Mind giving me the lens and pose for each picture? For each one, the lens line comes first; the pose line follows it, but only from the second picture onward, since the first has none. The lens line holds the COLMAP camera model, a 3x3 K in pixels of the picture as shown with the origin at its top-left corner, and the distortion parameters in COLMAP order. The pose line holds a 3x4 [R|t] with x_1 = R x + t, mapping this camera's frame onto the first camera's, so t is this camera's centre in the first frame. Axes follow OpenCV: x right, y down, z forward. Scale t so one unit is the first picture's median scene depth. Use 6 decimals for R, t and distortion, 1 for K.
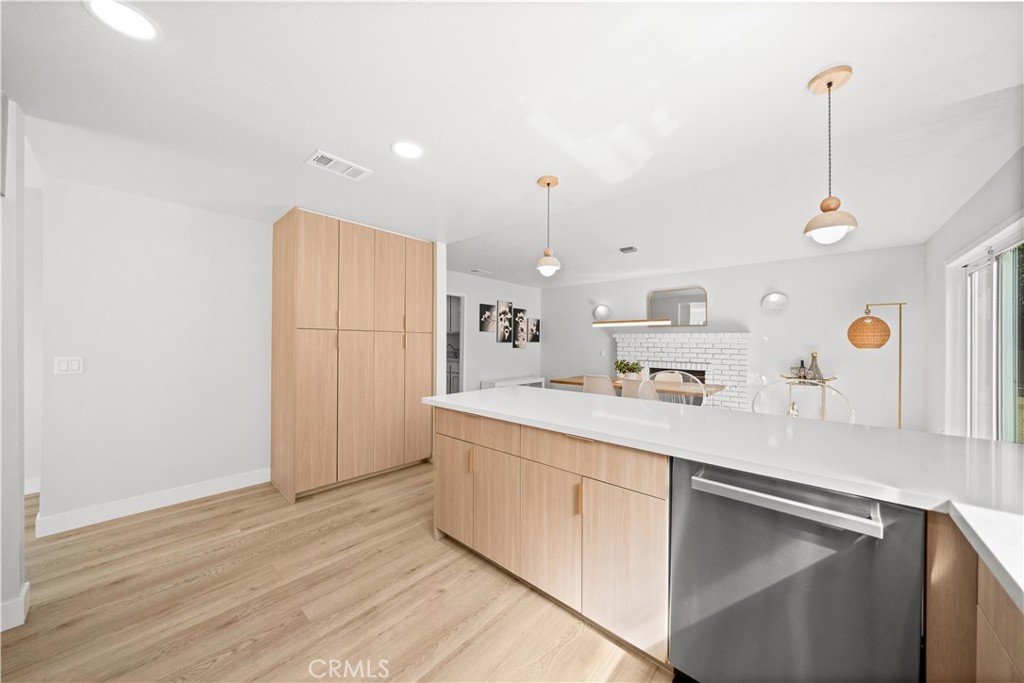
lens RADIAL K [[351.1, 0, 514.3], [0, 351.1, 344.1], [0, 0, 1]] dist [-0.005477, -0.000374]
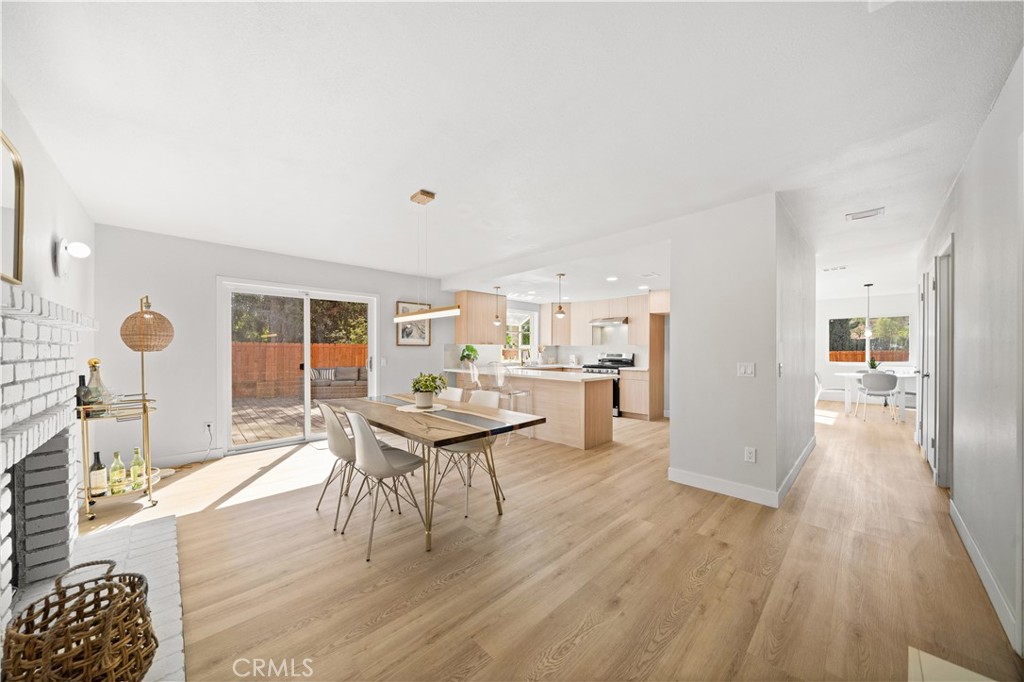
lens RADIAL K [[351.1, 0, 506.6], [0, 351.1, 346.9], [0, 0, 1]] dist [-0.005477, -0.000374]
pose [[-0.996197, -0.007767, 0.086786, 0.110159], [-0.007710, 0.999970, 0.000997, -0.004028], [-0.086791, 0.000324, -0.996227, 1.506829]]
